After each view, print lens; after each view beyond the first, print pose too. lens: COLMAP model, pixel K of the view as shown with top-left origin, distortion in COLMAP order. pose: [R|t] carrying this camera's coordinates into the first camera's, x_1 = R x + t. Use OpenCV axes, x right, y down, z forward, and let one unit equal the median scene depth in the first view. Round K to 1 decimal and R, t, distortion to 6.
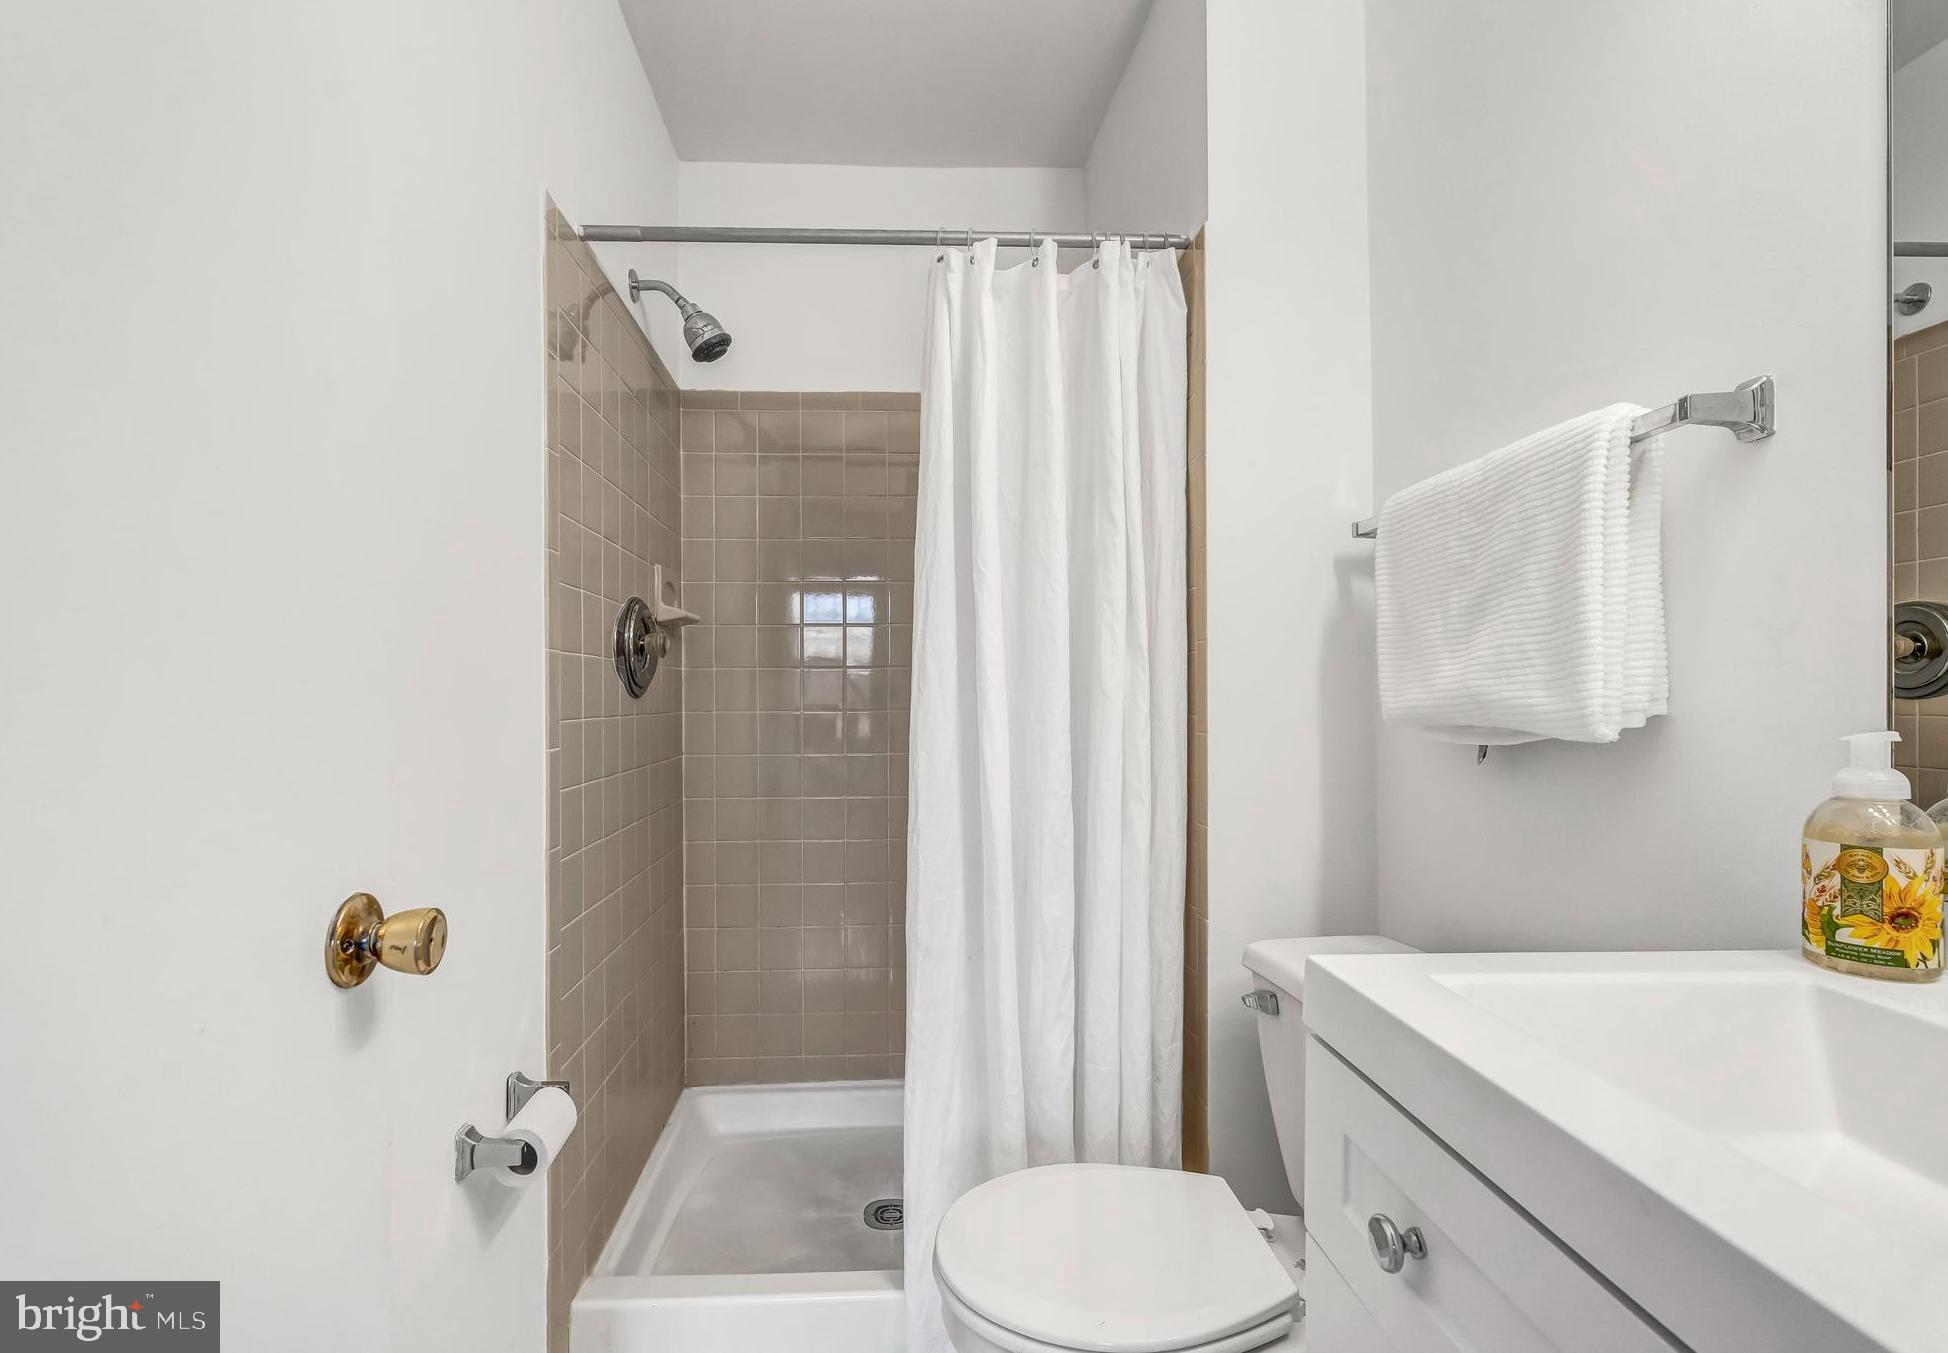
lens RADIAL K [[934.2, 0, 968.6], [0, 934.2, 683.5], [0, 0, 1]] dist [0.000380, -0.000047]
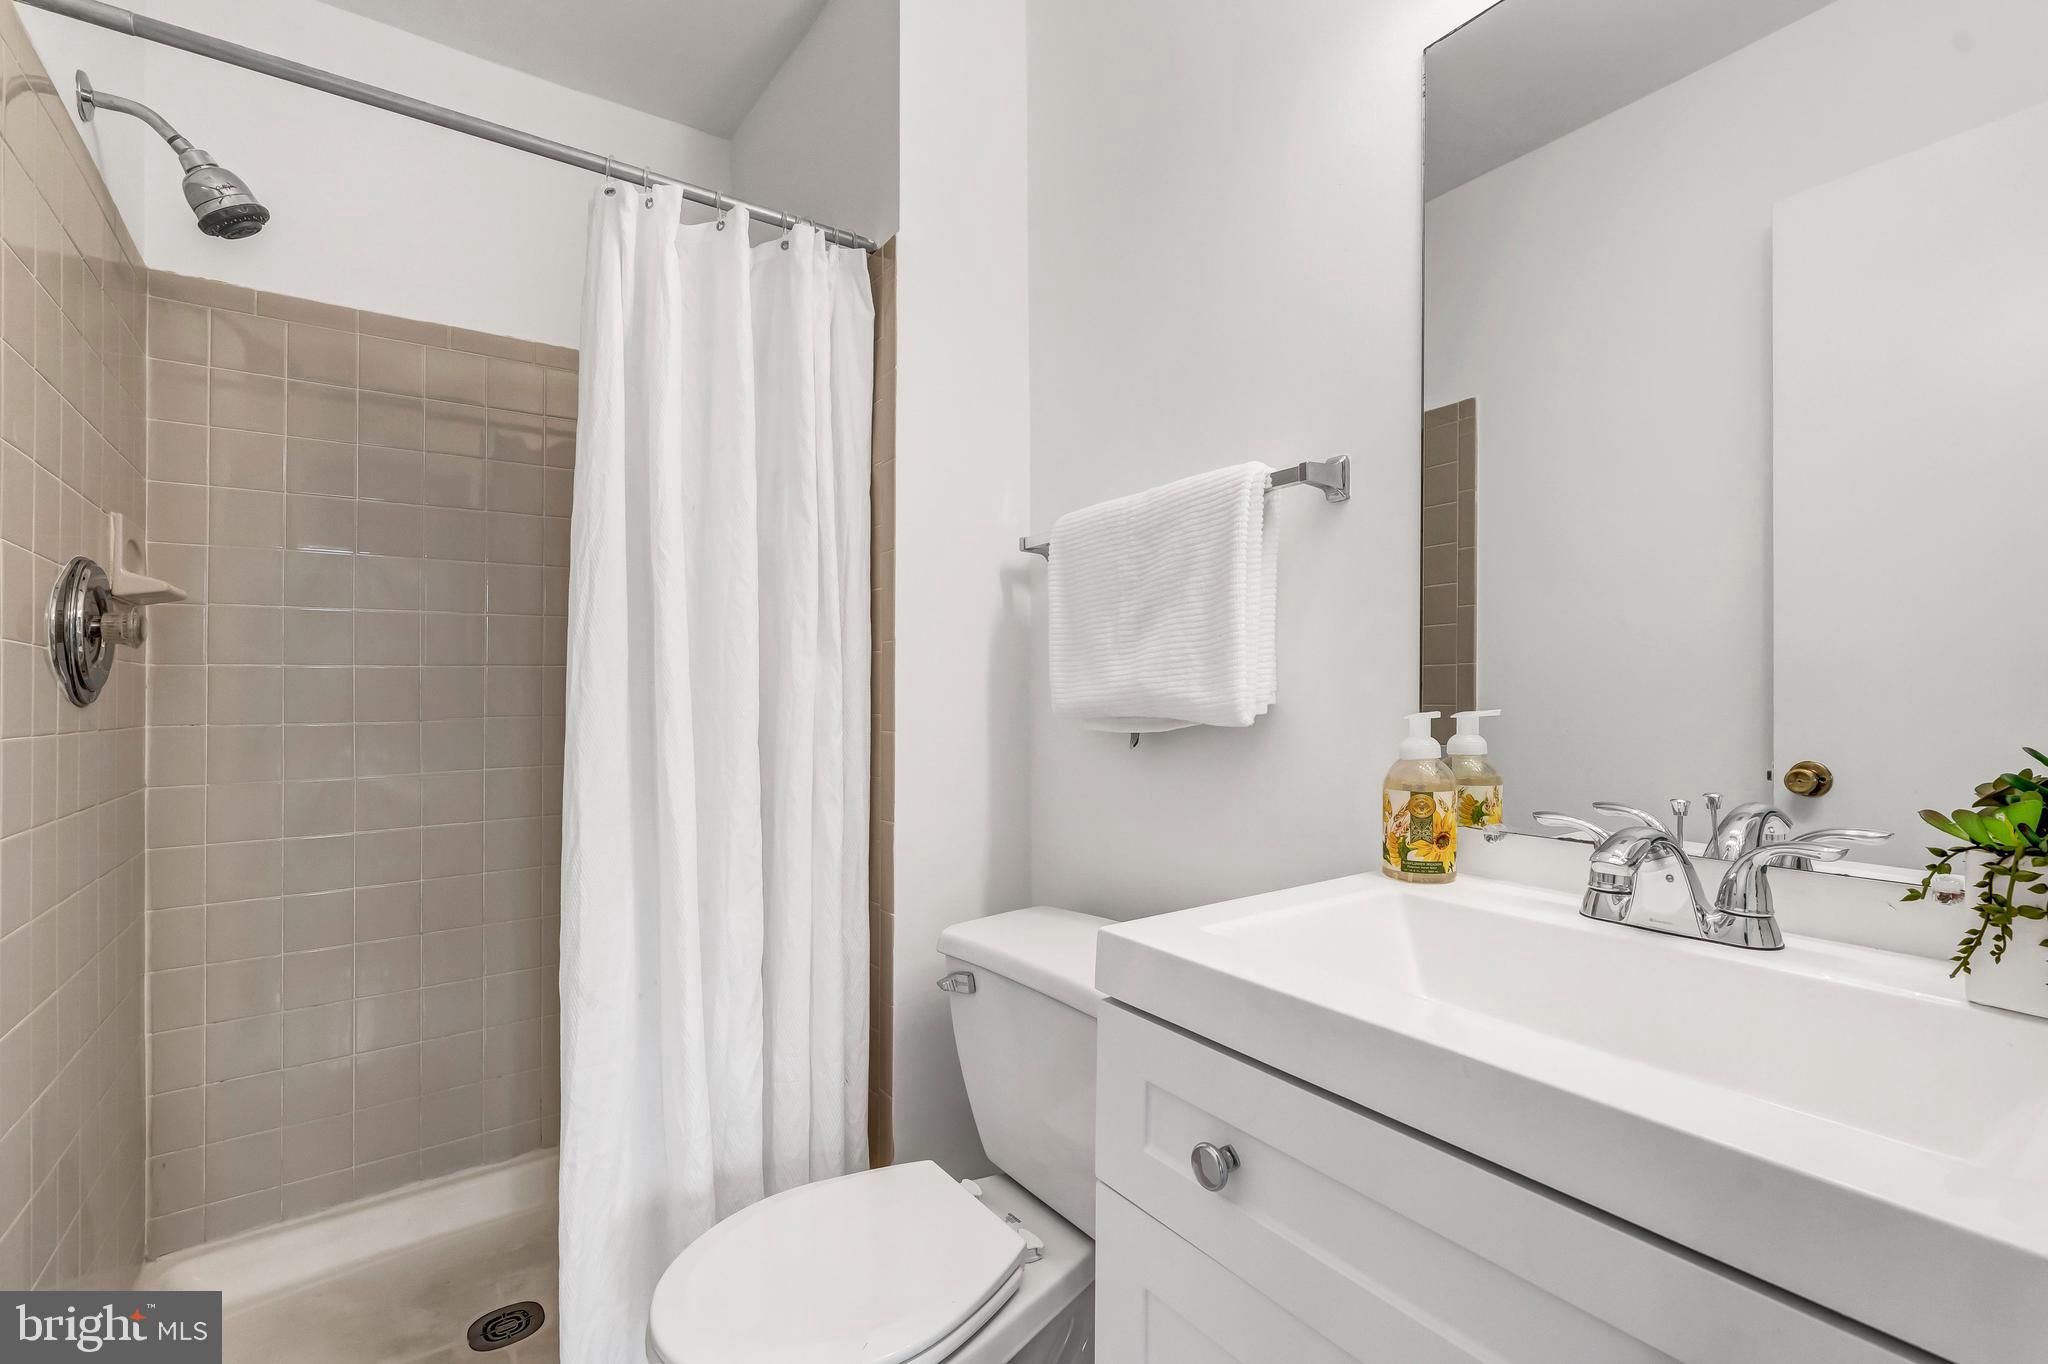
lens RADIAL K [[902.5, 0, 1005.2], [0, 902.5, 682.9], [0, 0, 1]] dist [0.000639, 0.000351]
pose [[0.836829, -0.001899, 0.547461, -0.186820], [0.004882, 0.999980, -0.003993, 0.005150], [-0.547442, 0.006015, 0.836822, 0.106386]]
